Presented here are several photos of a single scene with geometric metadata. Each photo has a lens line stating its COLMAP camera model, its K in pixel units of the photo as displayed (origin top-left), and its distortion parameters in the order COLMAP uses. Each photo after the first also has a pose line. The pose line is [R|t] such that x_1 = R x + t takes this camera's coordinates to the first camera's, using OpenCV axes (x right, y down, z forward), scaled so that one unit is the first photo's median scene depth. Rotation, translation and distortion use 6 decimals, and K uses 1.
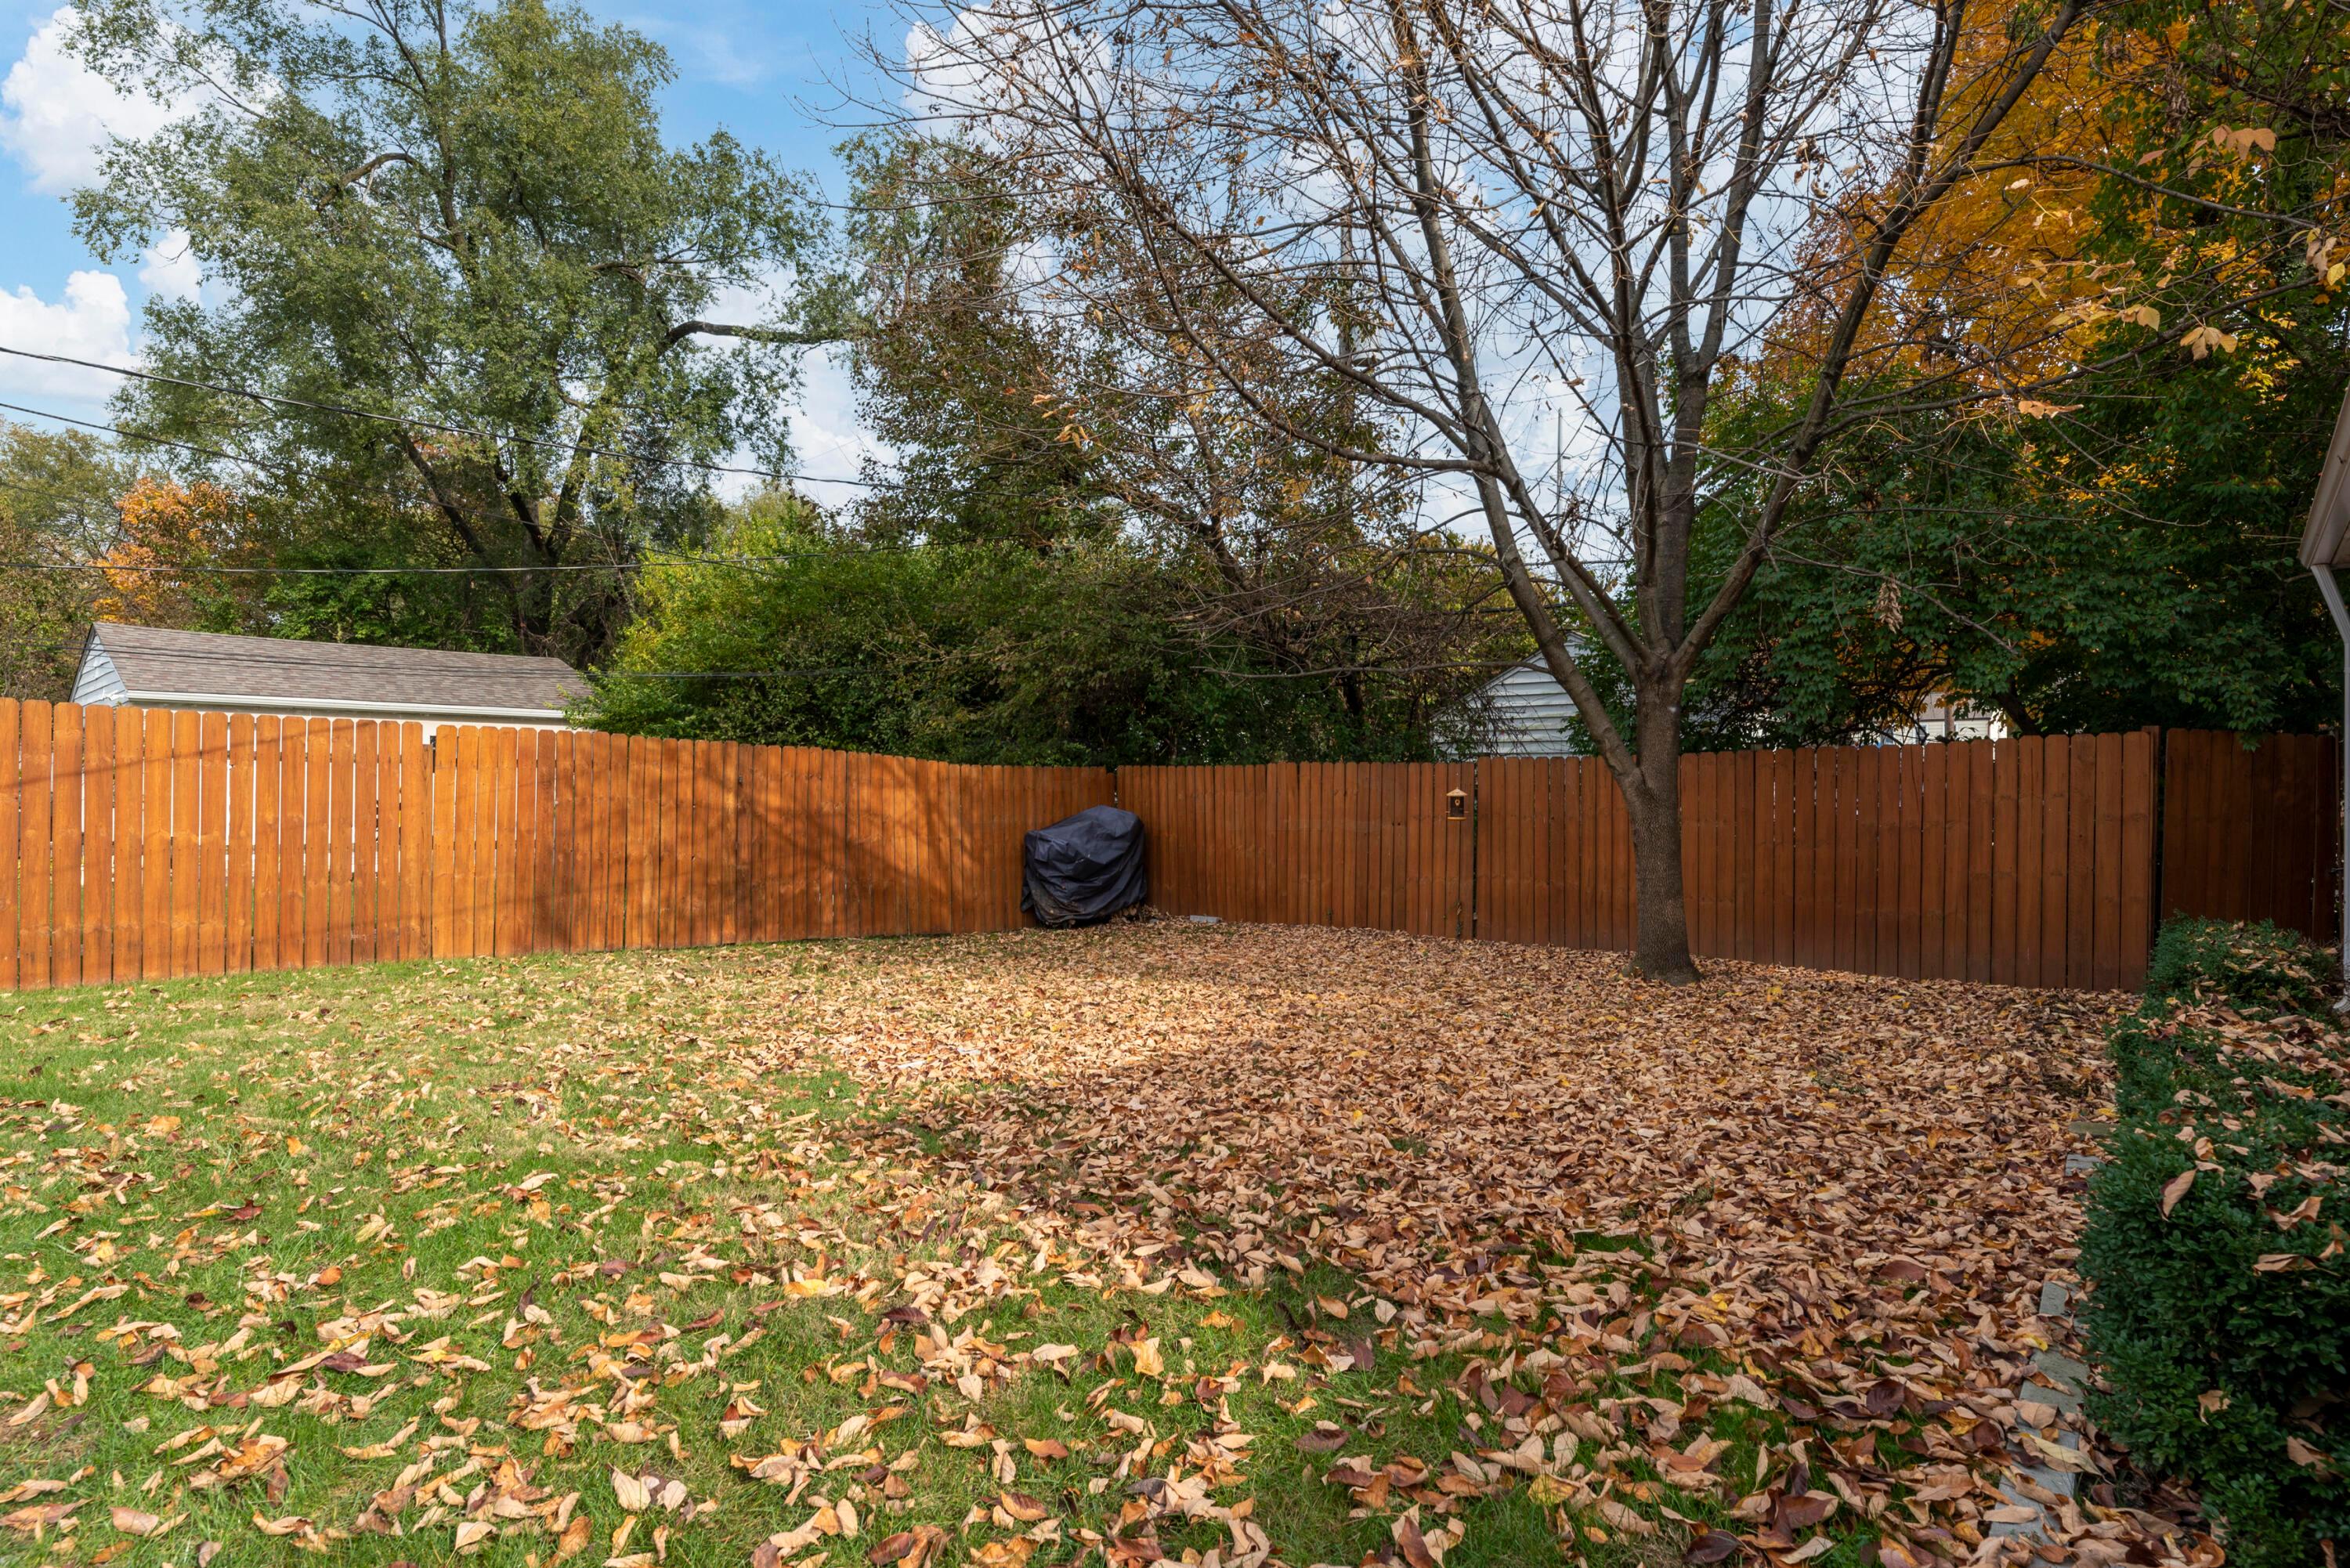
lens RADIAL K [[1190.0, 0, 1175.0], [0, 1190.0, 784.0], [0, 0, 1]] dist [0.001966, 0.000523]
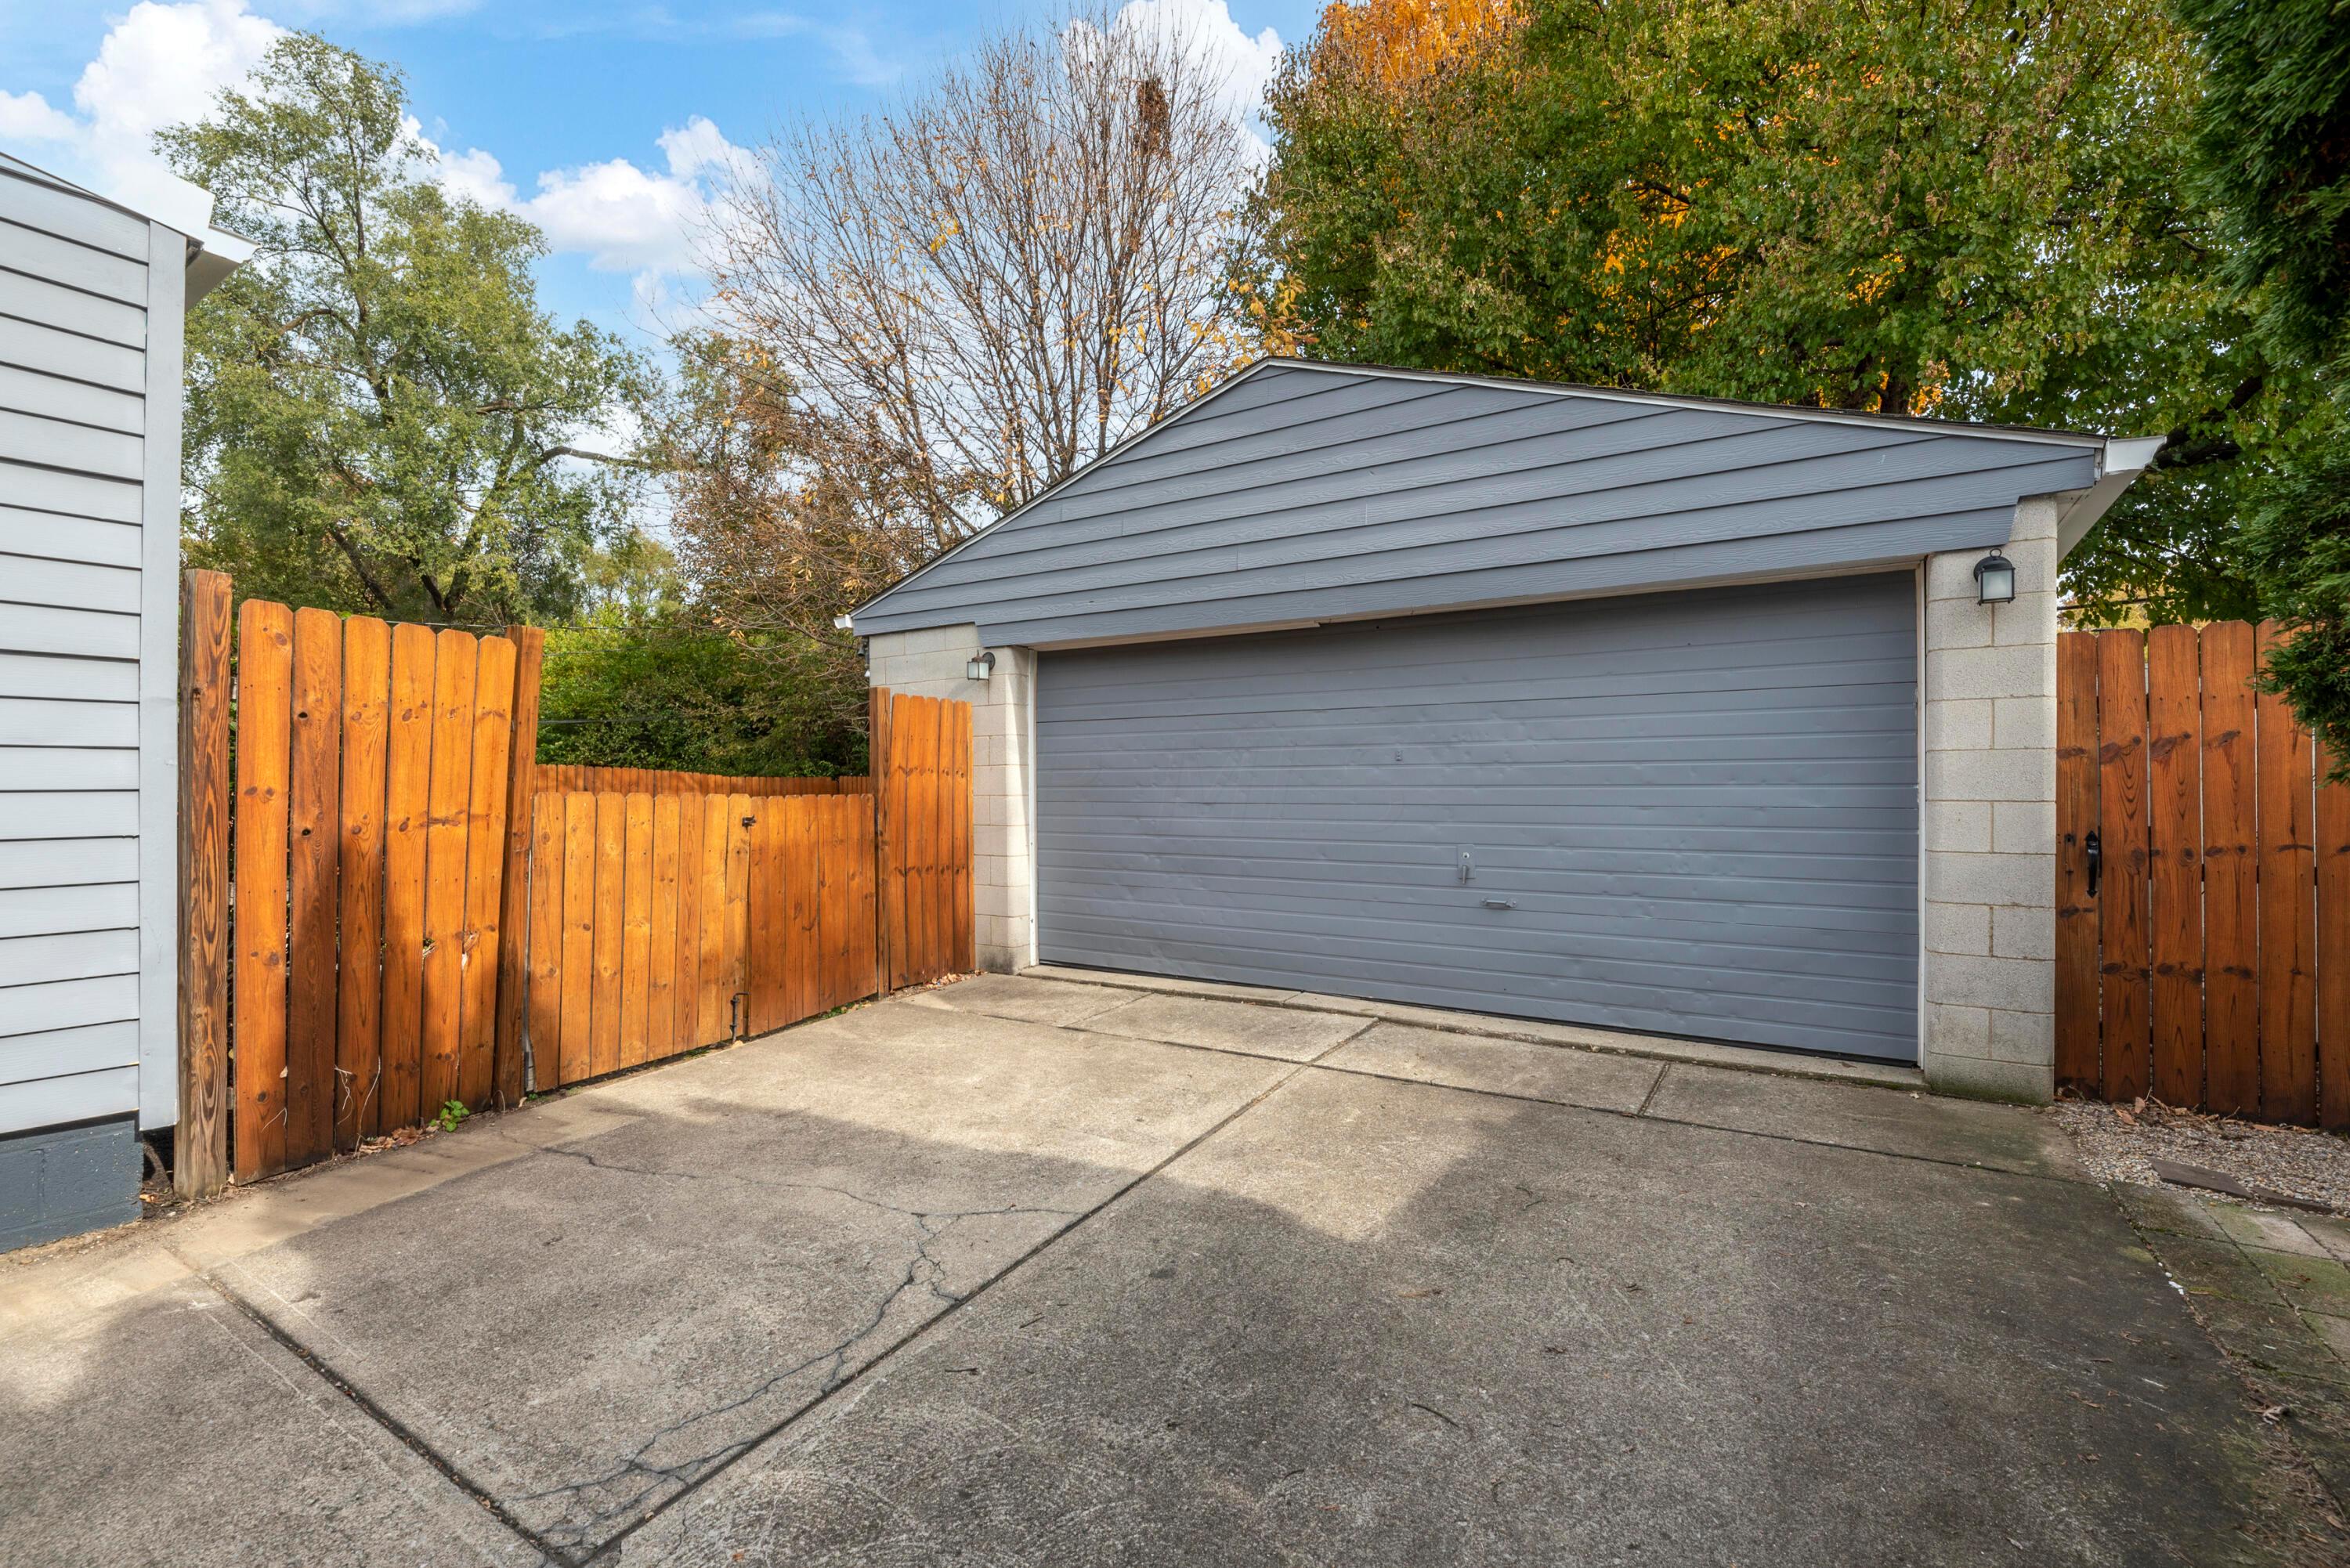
lens RADIAL K [[1032.9, 0, 1175.0], [0, 1032.9, 784.0], [0, 0, 1]] dist [-0.001378, -0.000044]
pose [[0.989505, -0.001012, 0.144495, 0.128549], [0.000759, 0.999998, 0.001807, -0.004800], [-0.144497, -0.001679, 0.989504, -0.295431]]
